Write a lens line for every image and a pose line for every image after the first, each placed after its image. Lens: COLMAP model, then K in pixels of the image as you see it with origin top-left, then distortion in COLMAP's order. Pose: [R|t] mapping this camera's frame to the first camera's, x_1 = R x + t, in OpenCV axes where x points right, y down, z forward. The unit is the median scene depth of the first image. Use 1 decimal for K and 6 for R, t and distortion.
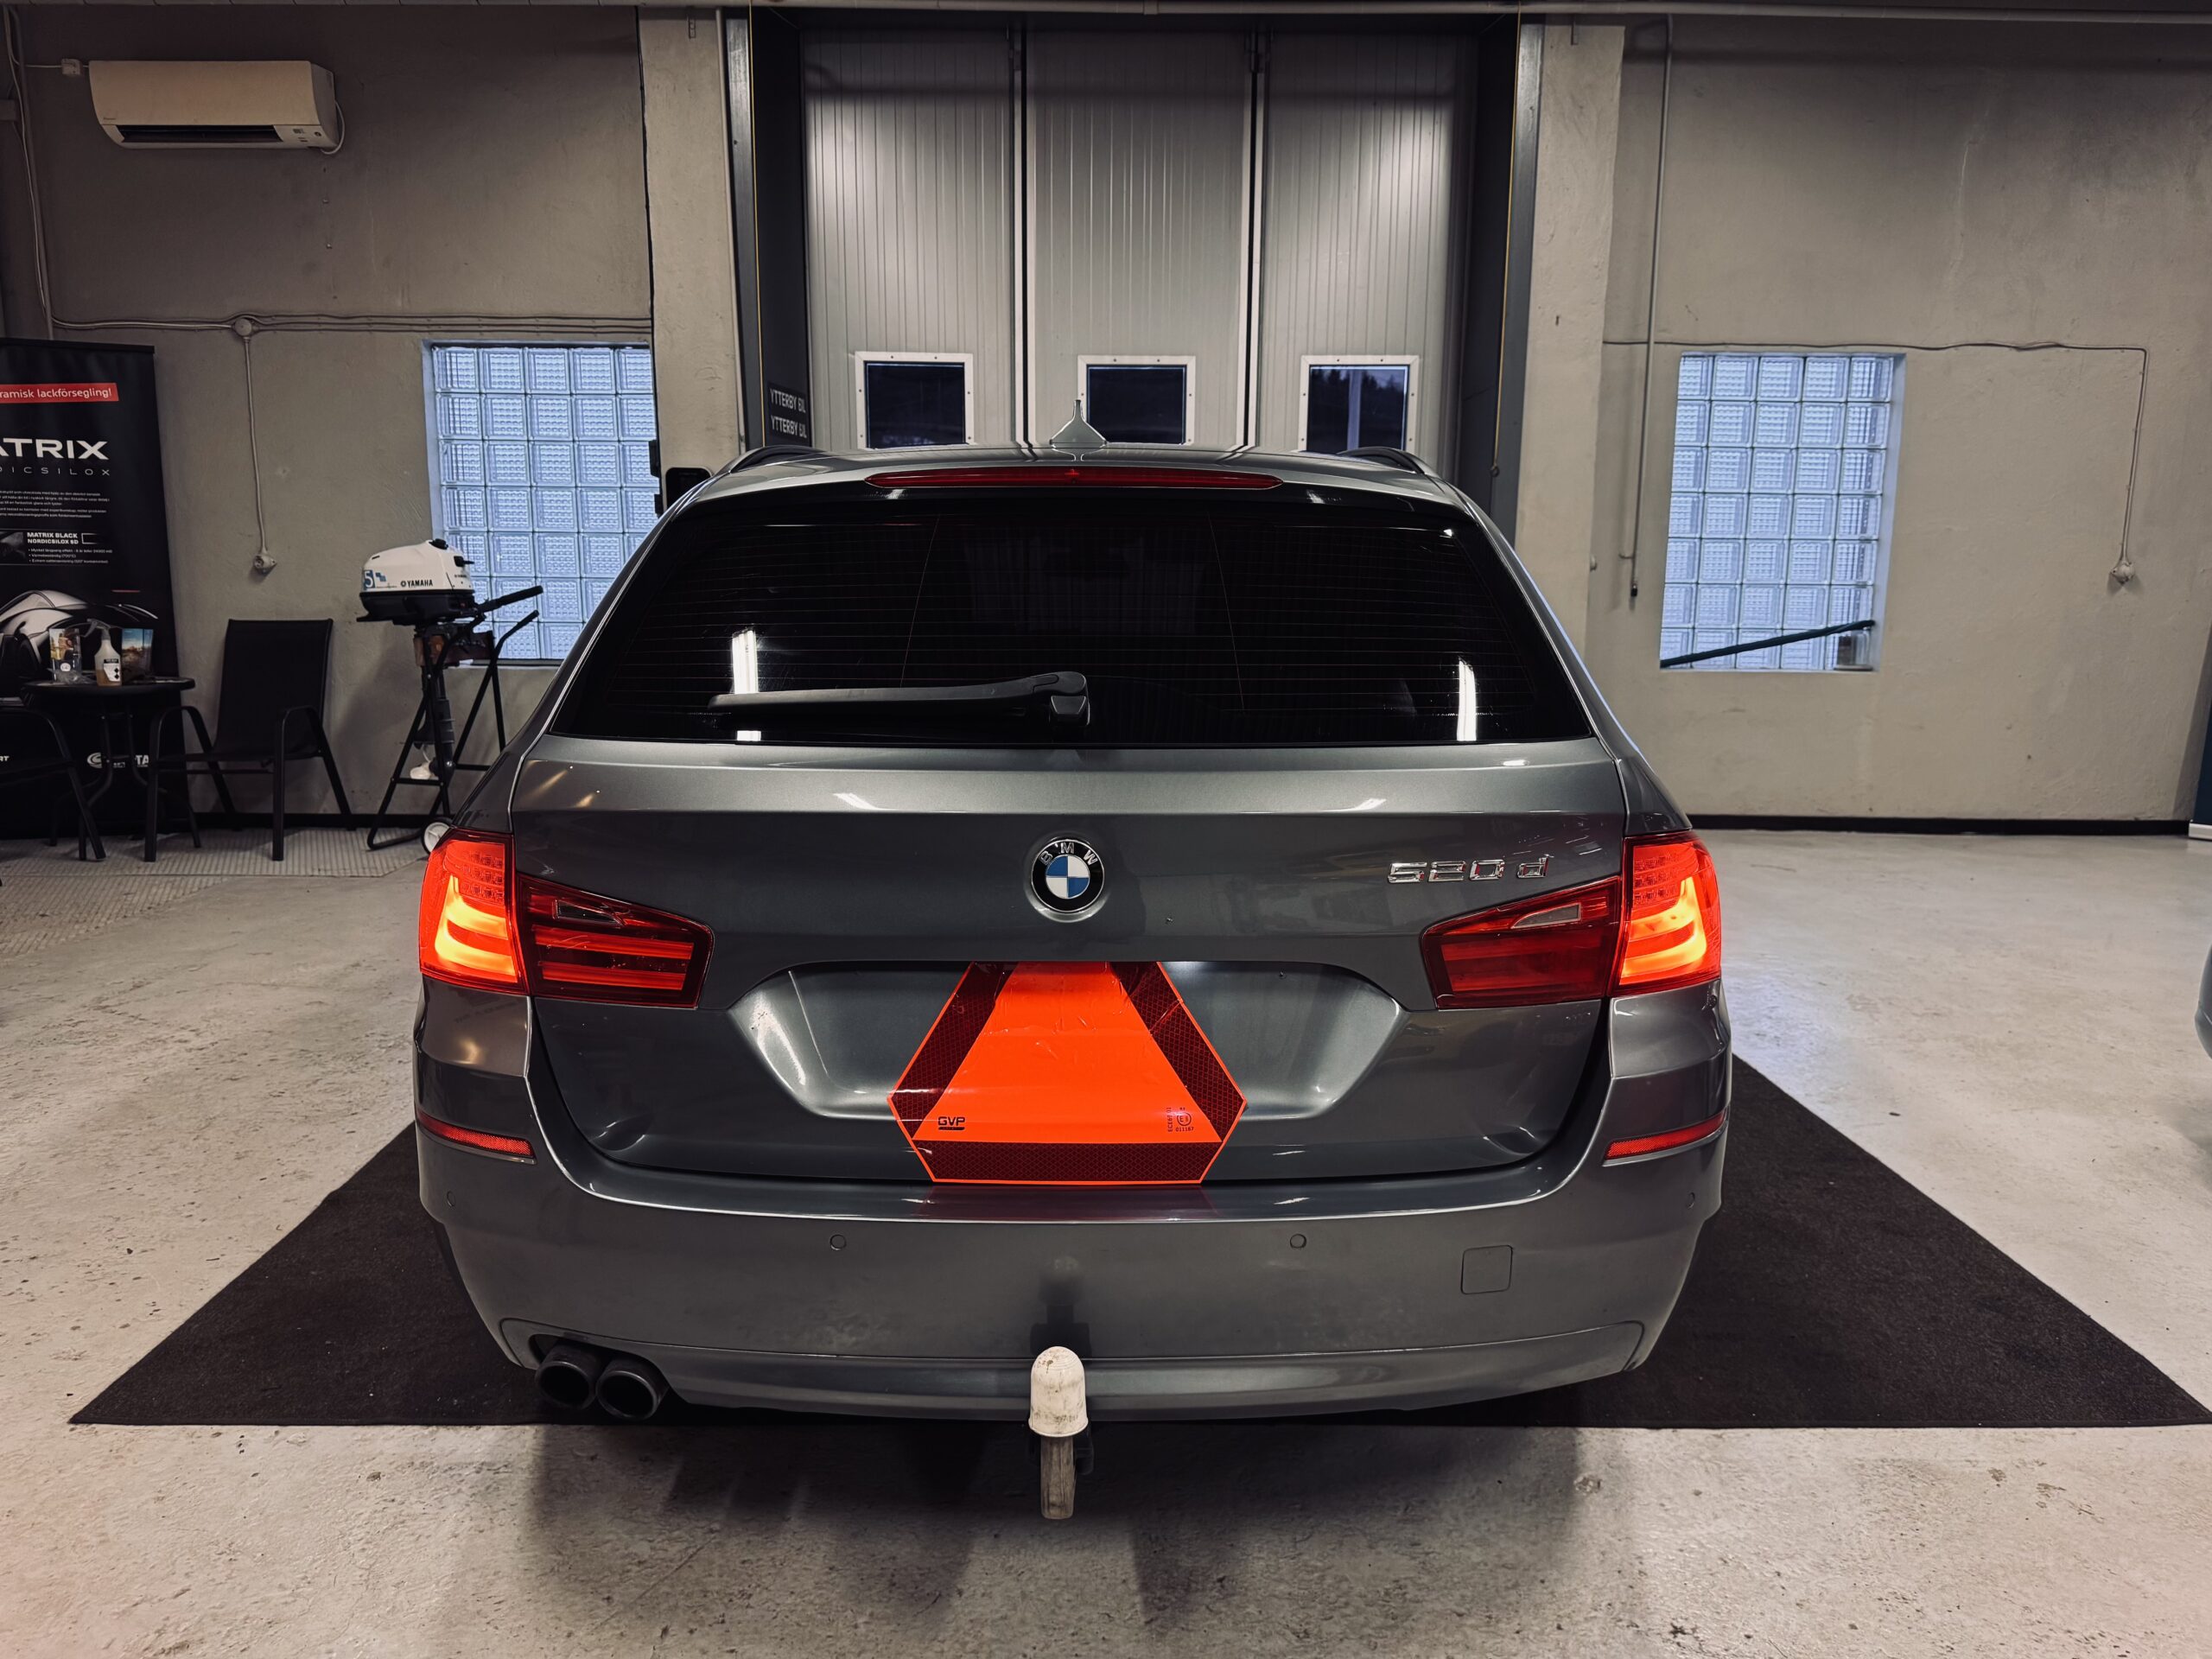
lens RADIAL K [[1541.0, 0, 1096.1], [0, 1541.0, 827.7], [0, 0, 1]] dist [0.041713, -0.044656]
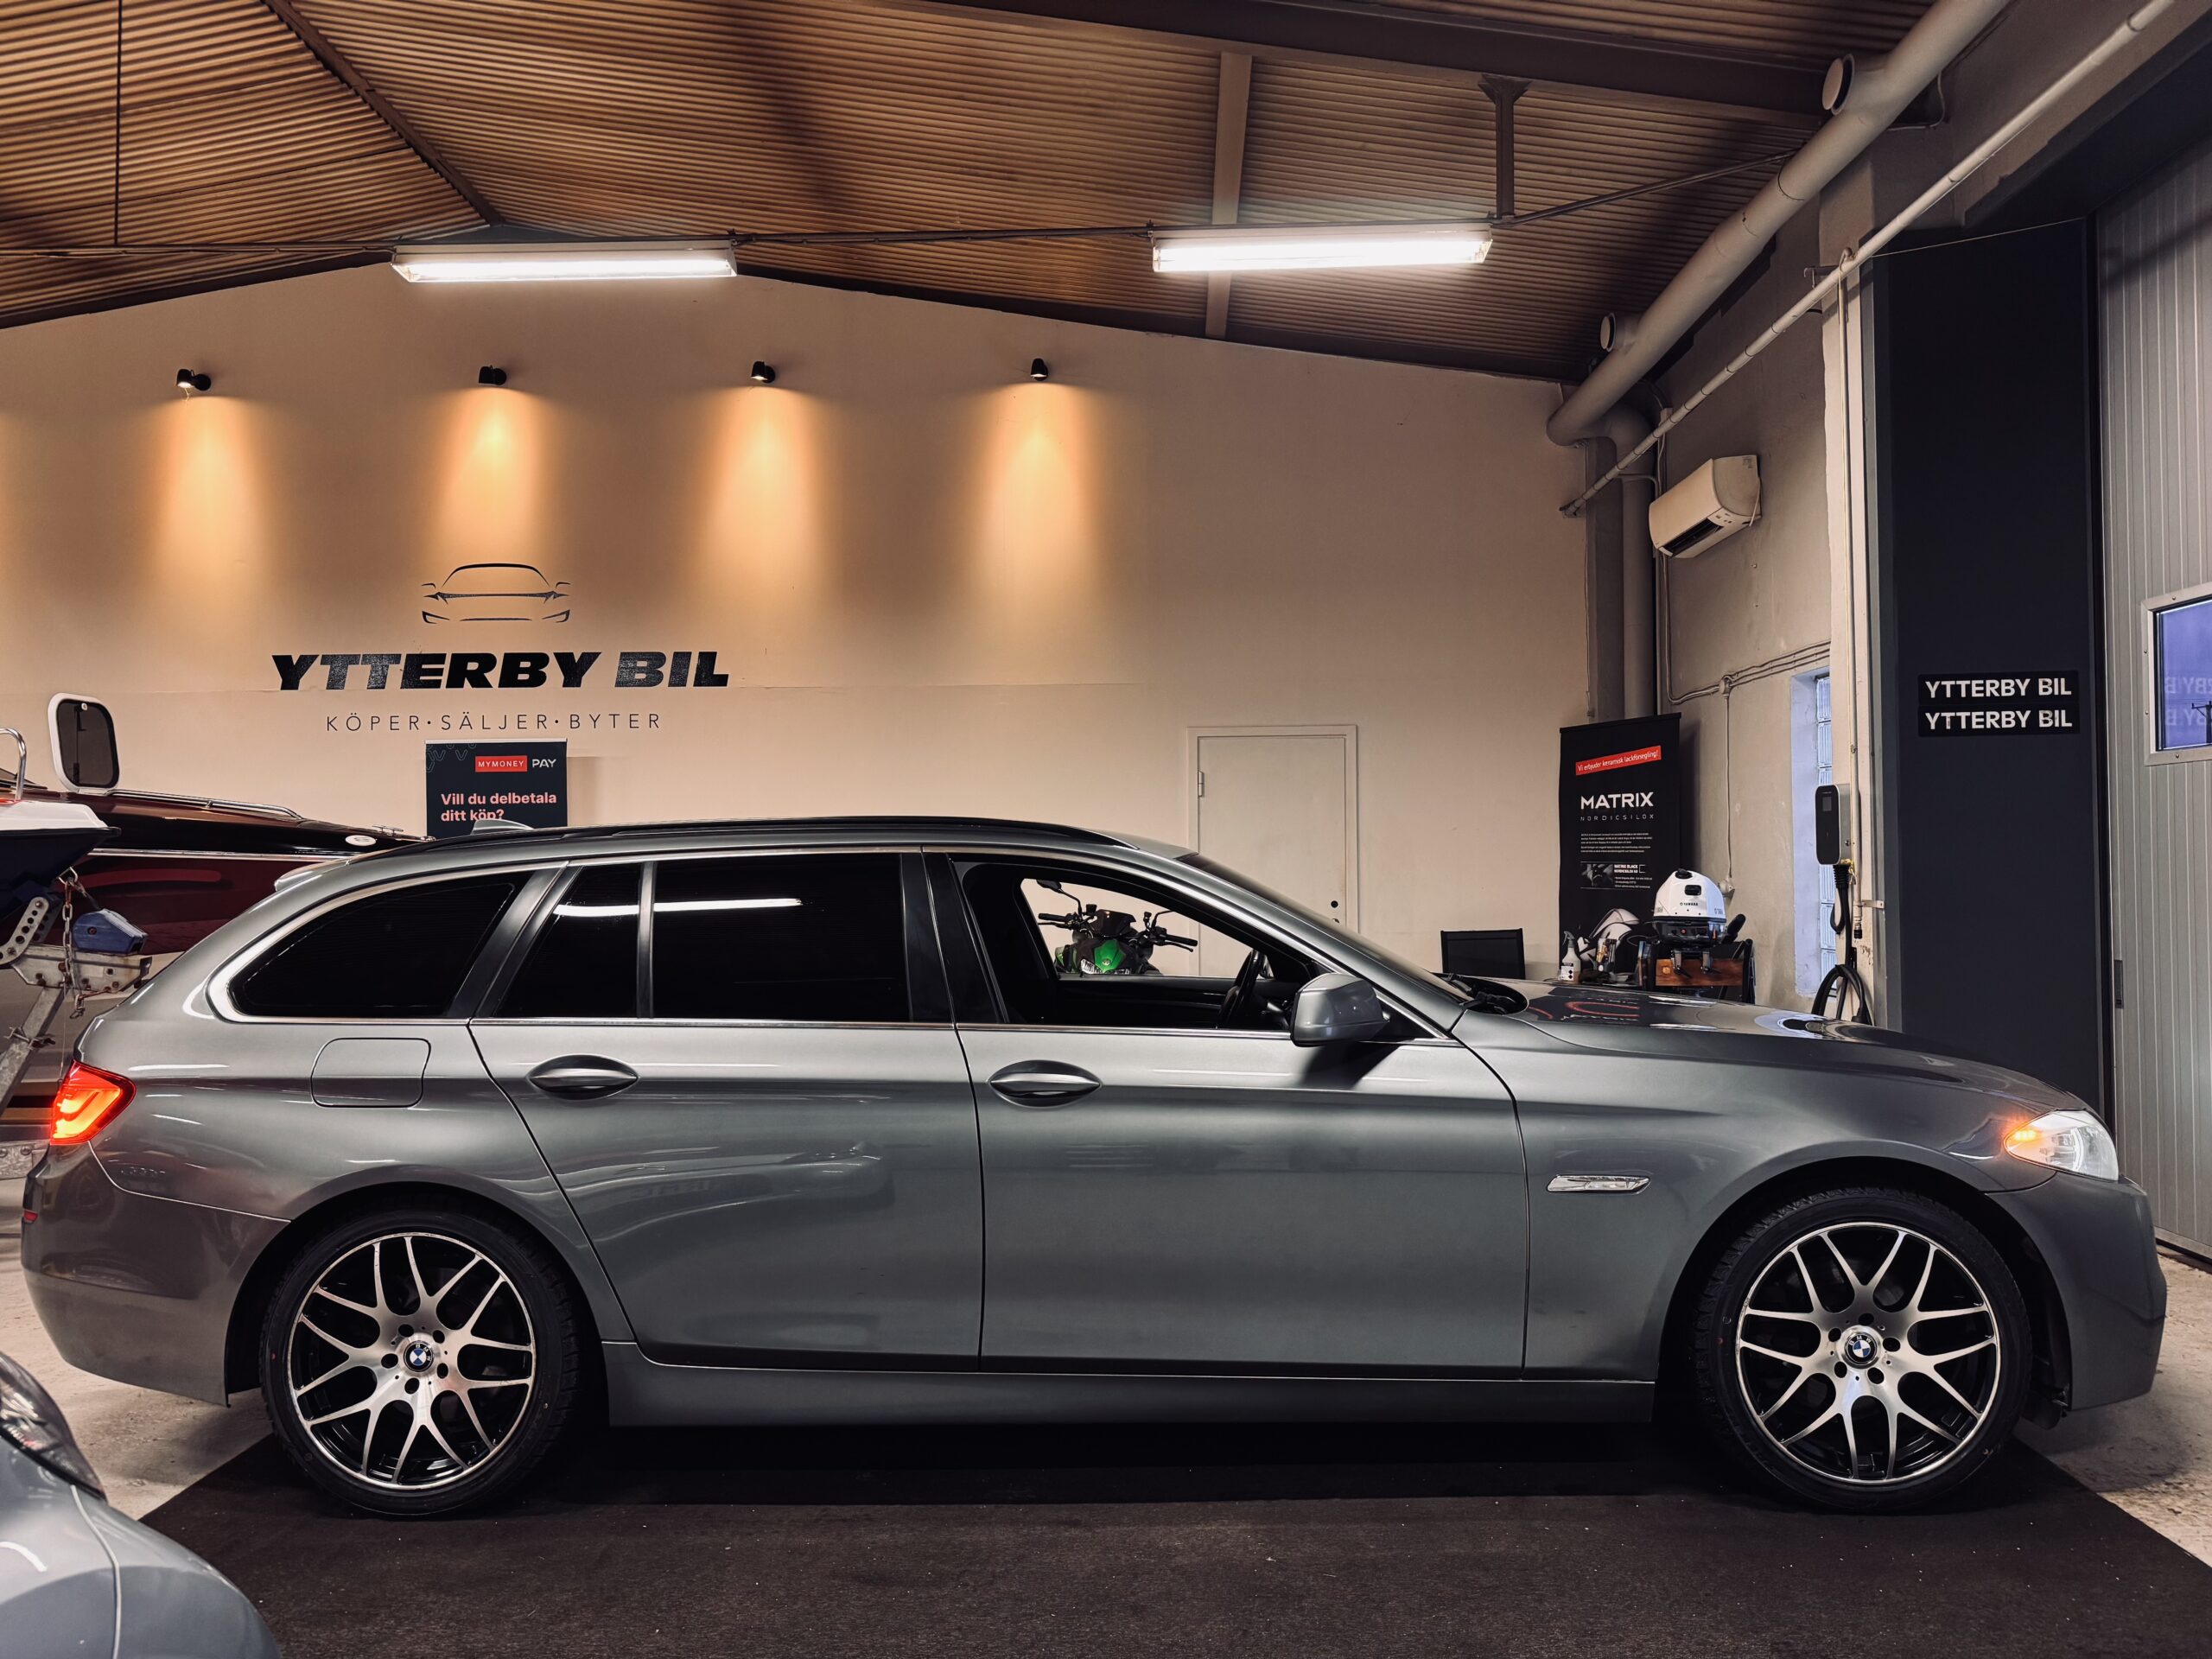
lens RADIAL K [[1541.0, 0, 1121.7], [0, 1541.0, 830.9], [0, 0, 1]] dist [0.041713, -0.044656]
pose [[-0.027550, -0.025761, -0.999288, 0.638526], [-0.164002, 0.986239, -0.020903, -0.126219], [0.986075, 0.163309, -0.031396, 0.647647]]
